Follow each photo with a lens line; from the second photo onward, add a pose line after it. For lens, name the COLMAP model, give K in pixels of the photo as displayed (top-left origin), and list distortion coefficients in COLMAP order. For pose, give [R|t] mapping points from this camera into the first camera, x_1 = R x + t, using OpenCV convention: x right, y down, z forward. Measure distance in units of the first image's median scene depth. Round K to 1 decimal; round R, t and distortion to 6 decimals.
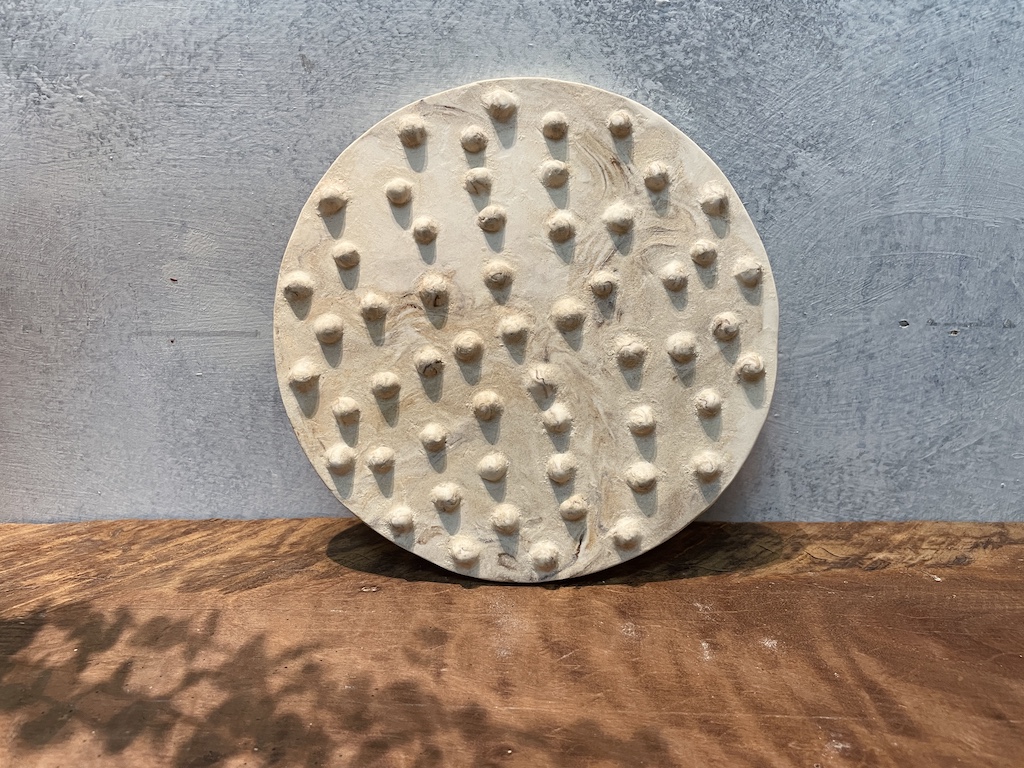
lens RADIAL K [[830.3, 0, 504.8], [0, 830.3, 379.1], [0, 0, 1]] dist [0.056193, -0.107226]
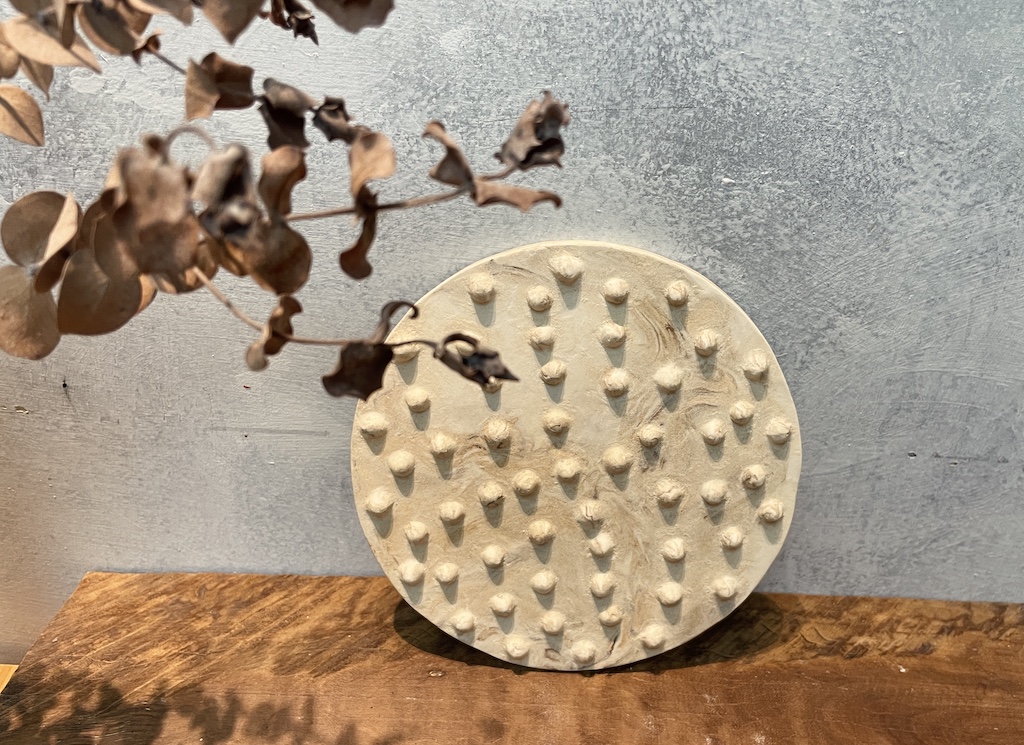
lens RADIAL K [[919.0, 0, 564.3], [0, 919.0, 433.0], [0, 0, 1]] dist [0.050573, -0.083010]
pose [[0.997478, 0.035822, 0.061277, -0.068787], [-0.052147, 0.955521, 0.290278, -0.447651], [-0.048153, -0.292741, 0.954979, -0.161783]]
